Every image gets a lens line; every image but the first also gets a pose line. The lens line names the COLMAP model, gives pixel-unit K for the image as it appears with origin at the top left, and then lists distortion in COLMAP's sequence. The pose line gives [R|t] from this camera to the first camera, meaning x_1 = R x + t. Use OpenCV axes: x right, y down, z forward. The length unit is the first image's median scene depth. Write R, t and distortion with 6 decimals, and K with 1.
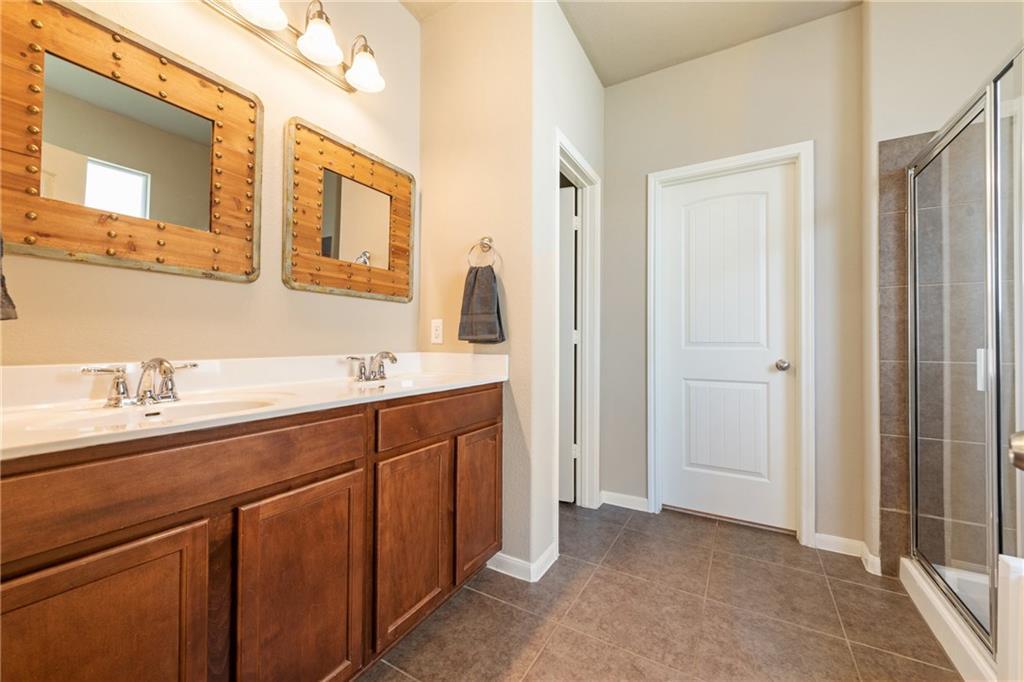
lens RADIAL K [[399.7, 0, 512.3], [0, 399.7, 339.6], [0, 0, 1]] dist [0.016859, -0.007914]
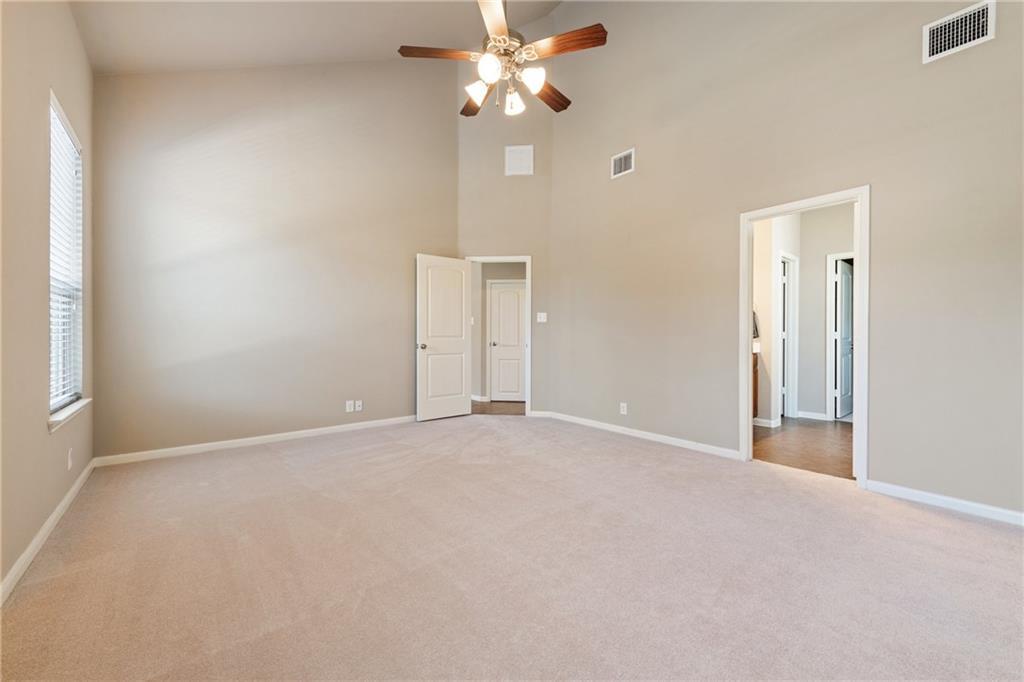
lens RADIAL K [[399.7, 0, 512.3], [0, 399.7, 339.6], [0, 0, 1]] dist [0.016859, -0.007914]
pose [[0.937964, -0.004140, -0.346707, -0.638944], [0.007458, 0.999938, 0.008235, -0.017116], [0.346651, -0.010310, 0.937937, -2.089130]]
